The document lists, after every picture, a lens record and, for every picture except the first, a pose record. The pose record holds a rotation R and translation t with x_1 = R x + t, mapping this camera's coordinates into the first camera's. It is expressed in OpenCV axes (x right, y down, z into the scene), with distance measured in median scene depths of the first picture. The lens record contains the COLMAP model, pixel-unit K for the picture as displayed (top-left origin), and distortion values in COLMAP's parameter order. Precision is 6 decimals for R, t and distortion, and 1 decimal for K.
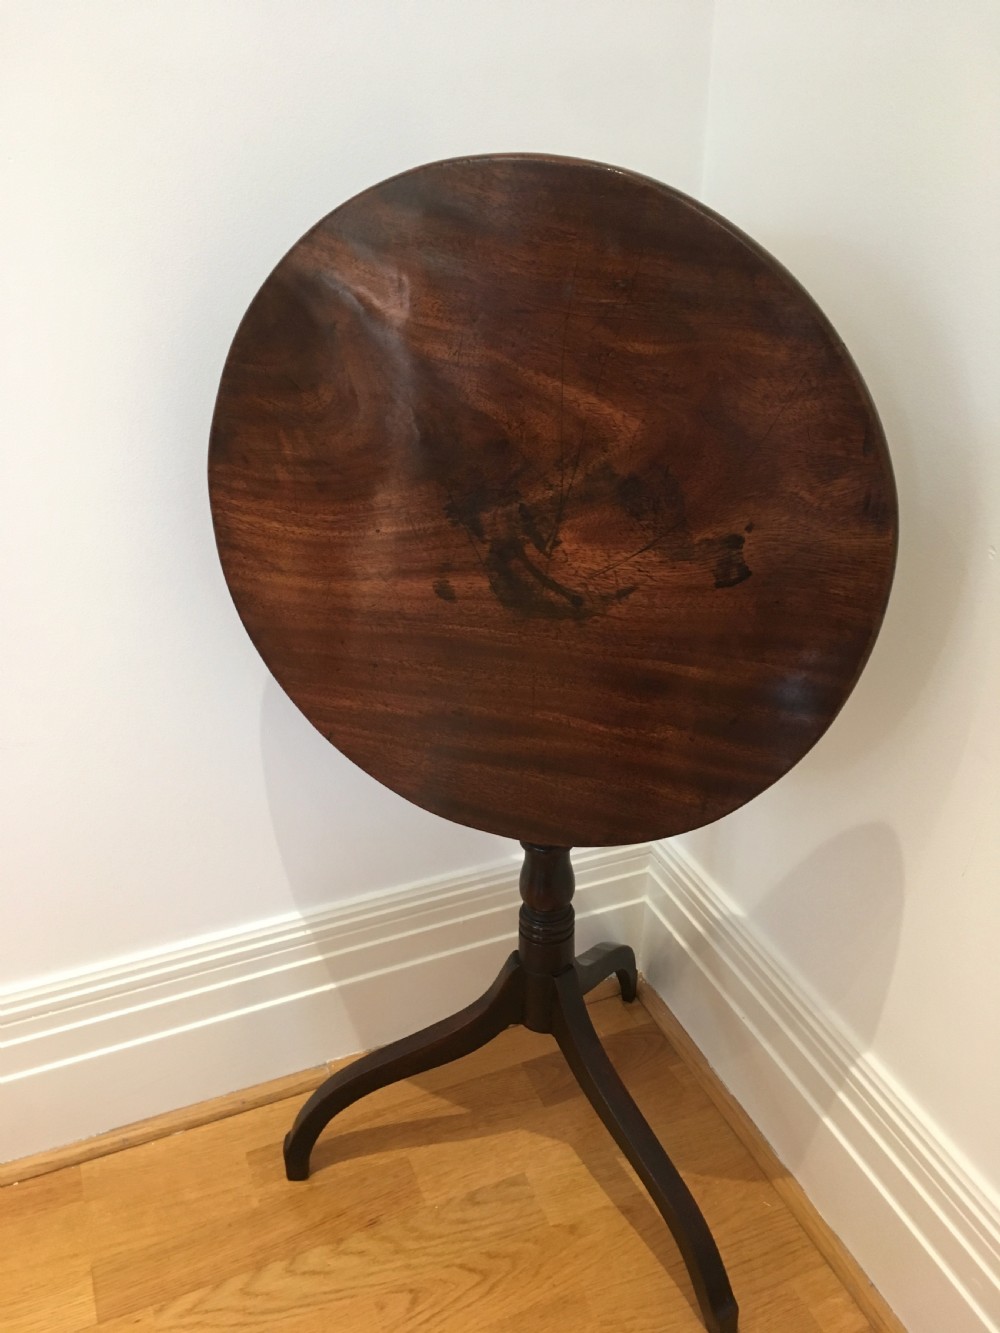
lens RADIAL K [[1138.8, 0, 496.8], [0, 1138.8, 666.1], [0, 0, 1]] dist [0.081465, -0.111618]
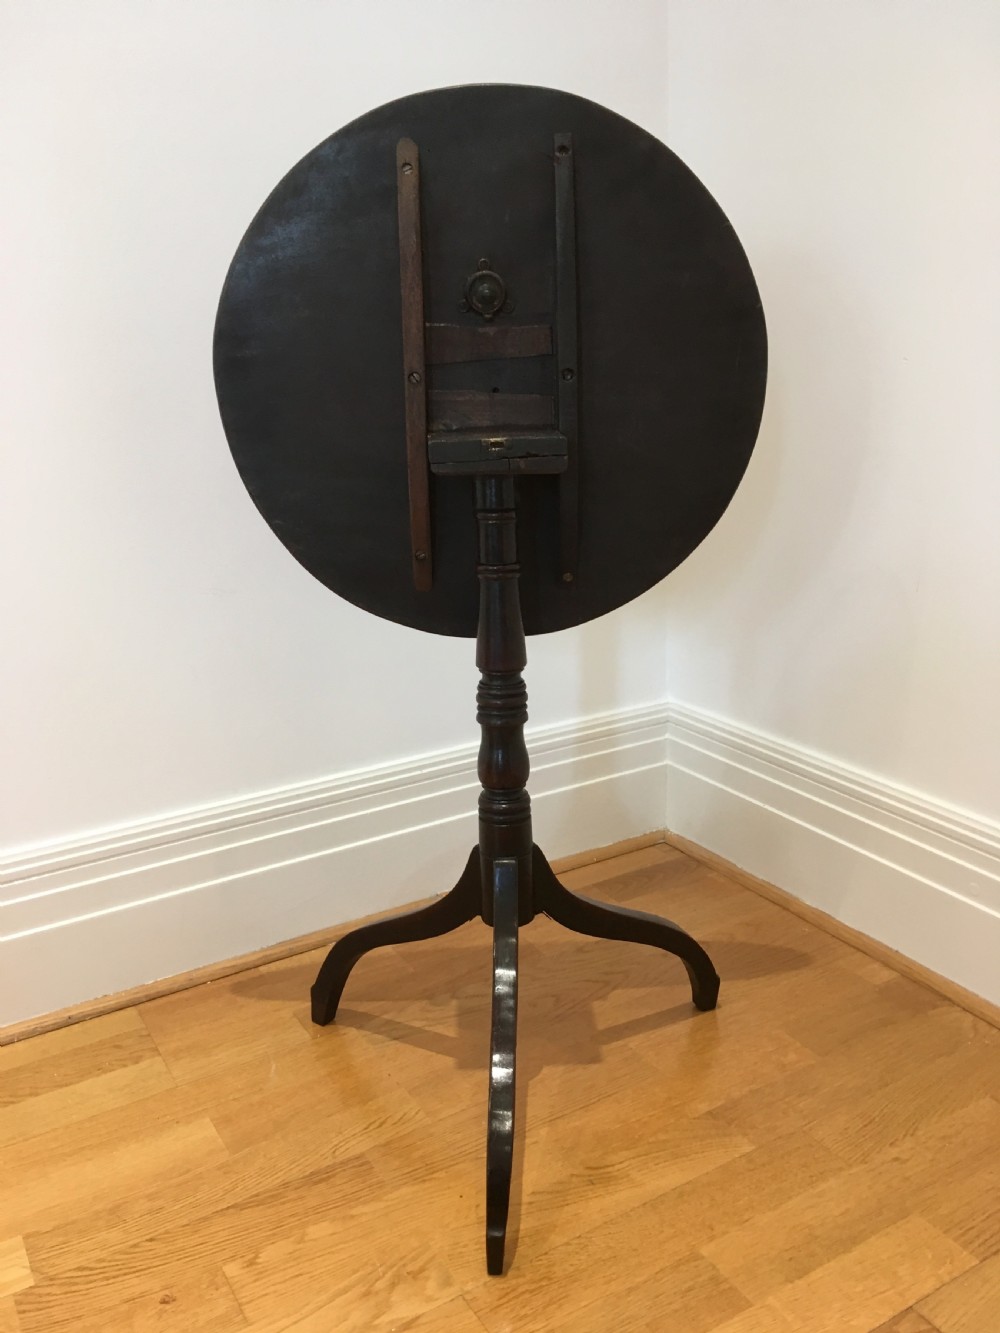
lens RADIAL K [[1138.8, 0, 500.9], [0, 1138.8, 665.0], [0, 0, 1]] dist [0.081465, -0.111618]
pose [[0.989066, -0.073971, 0.127583, -0.261614], [0.098231, 0.975708, -0.195817, 0.419653], [-0.109999, 0.206209, 0.972306, -0.294376]]
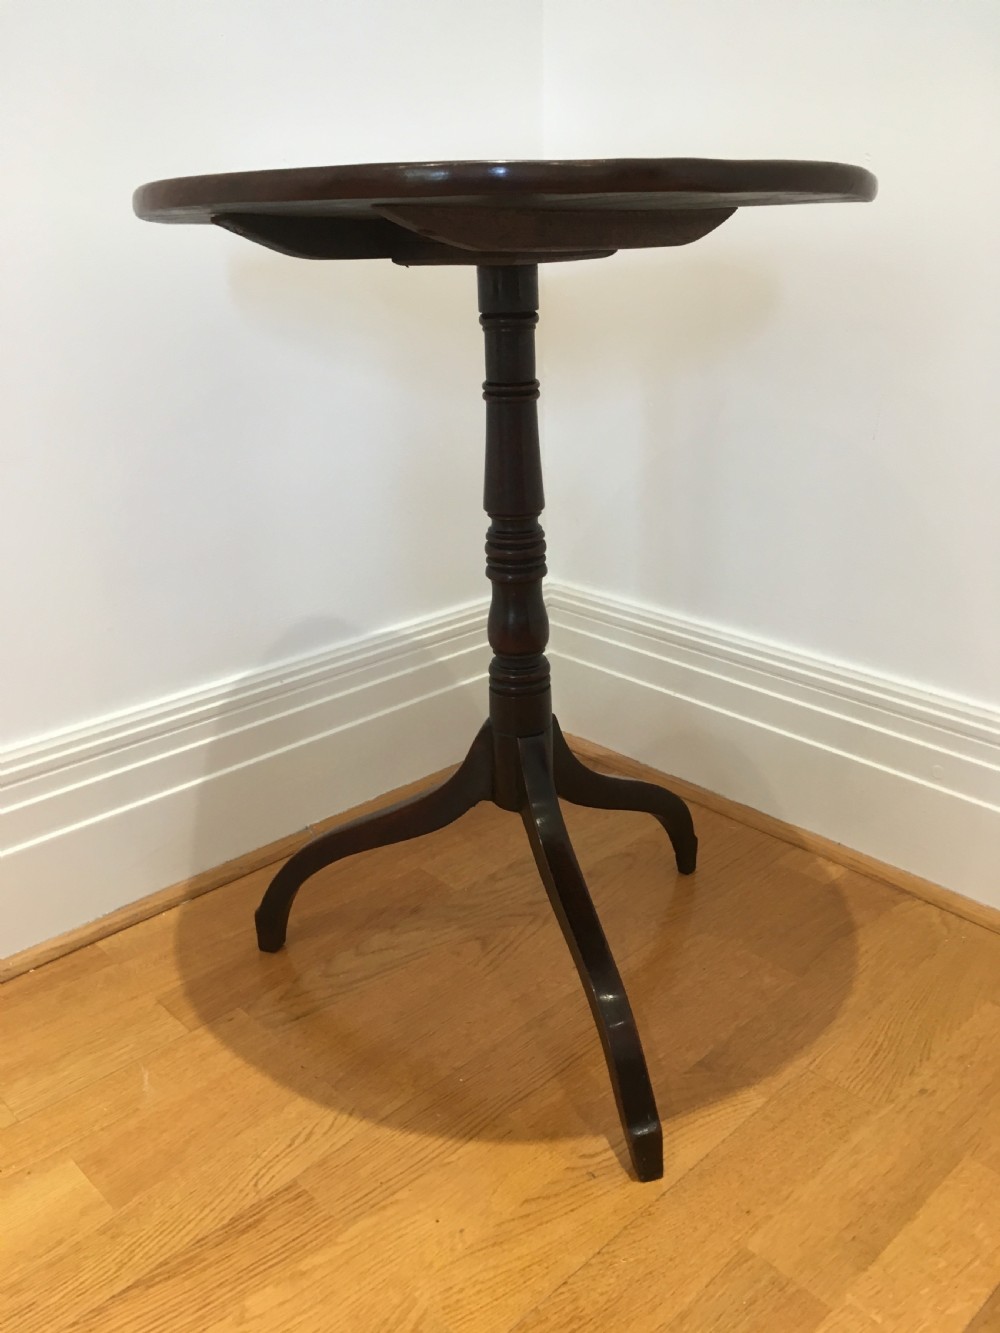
lens RADIAL K [[1138.8, 0, 501.4], [0, 1138.8, 666.9], [0, 0, 1]] dist [0.081465, -0.111618]
pose [[0.931741, -0.148184, 0.331512, -0.361455], [0.179798, 0.981444, -0.066635, 0.363050], [-0.315486, 0.121692, 0.941095, -0.032774]]
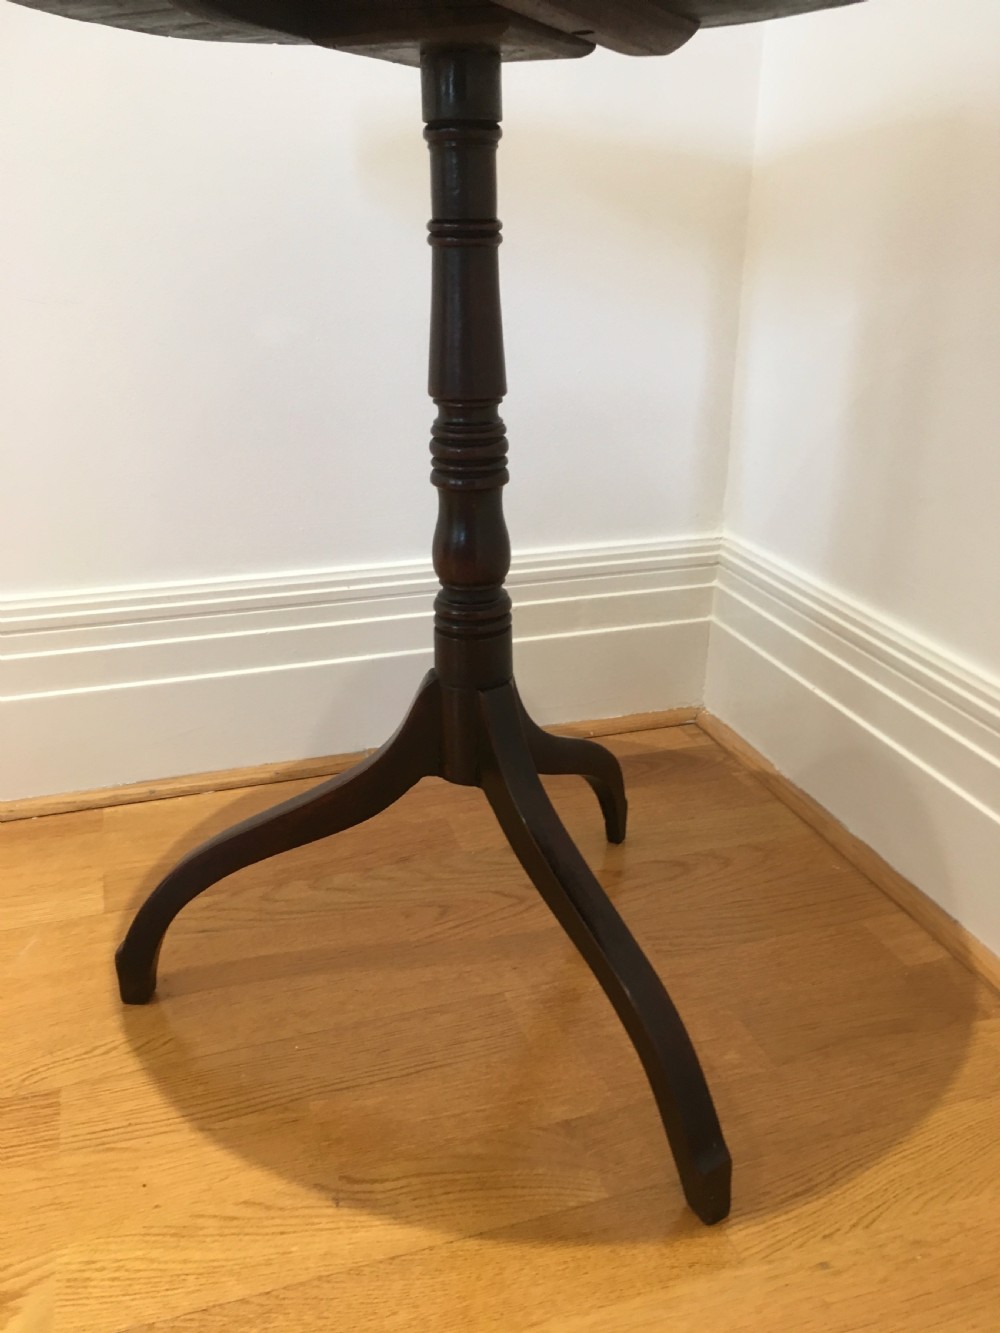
lens RADIAL K [[1138.8, 0, 501.2], [0, 1138.8, 662.6], [0, 0, 1]] dist [0.081465, -0.111618]
pose [[0.997279, 0.032175, -0.066322, 0.028041], [-0.037552, 0.995967, -0.081484, 0.413075], [0.063433, 0.083753, 0.994466, 0.076095]]
